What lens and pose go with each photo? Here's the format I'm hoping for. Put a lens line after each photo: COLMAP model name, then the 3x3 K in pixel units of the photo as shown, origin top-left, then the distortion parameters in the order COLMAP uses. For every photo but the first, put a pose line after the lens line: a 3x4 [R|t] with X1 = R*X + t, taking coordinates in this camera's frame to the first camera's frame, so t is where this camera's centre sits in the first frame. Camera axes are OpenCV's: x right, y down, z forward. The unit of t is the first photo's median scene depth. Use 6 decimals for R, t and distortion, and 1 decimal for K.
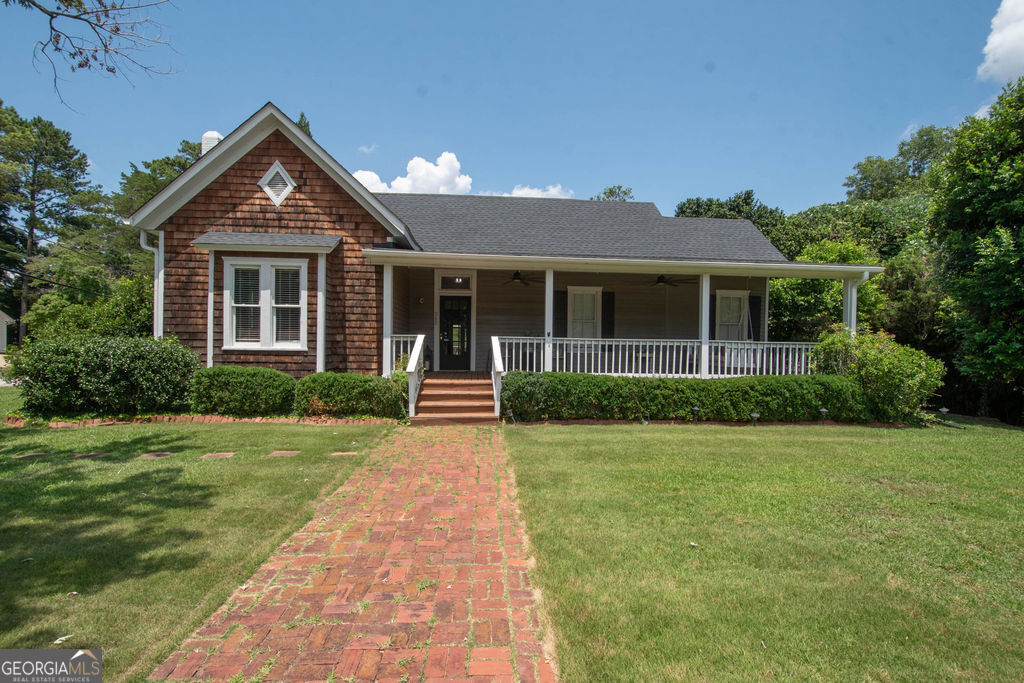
lens RADIAL K [[454.7, 0, 517.9], [0, 454.7, 341.3], [0, 0, 1]] dist [-0.005317, -0.005799]
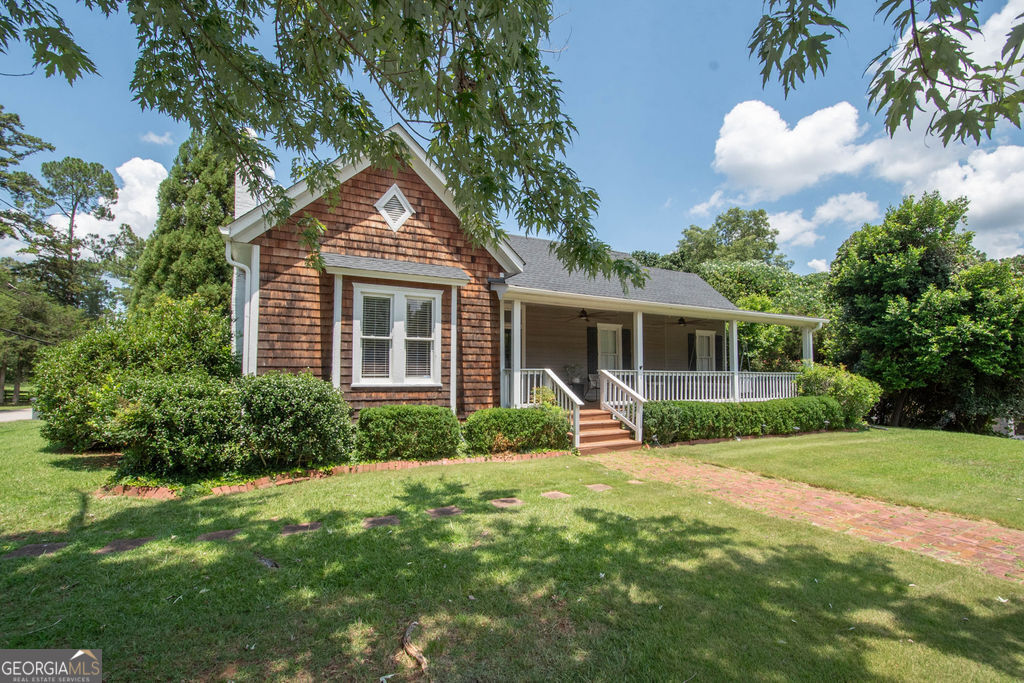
lens RADIAL K [[454.7, 0, 510.7], [0, 454.7, 339.3], [0, 0, 1]] dist [-0.005317, -0.005799]
pose [[0.926527, 0.019311, 0.375733, -0.686746], [0.005310, 0.997911, -0.064381, -0.015100], [-0.376191, 0.061646, 0.924489, 0.058617]]
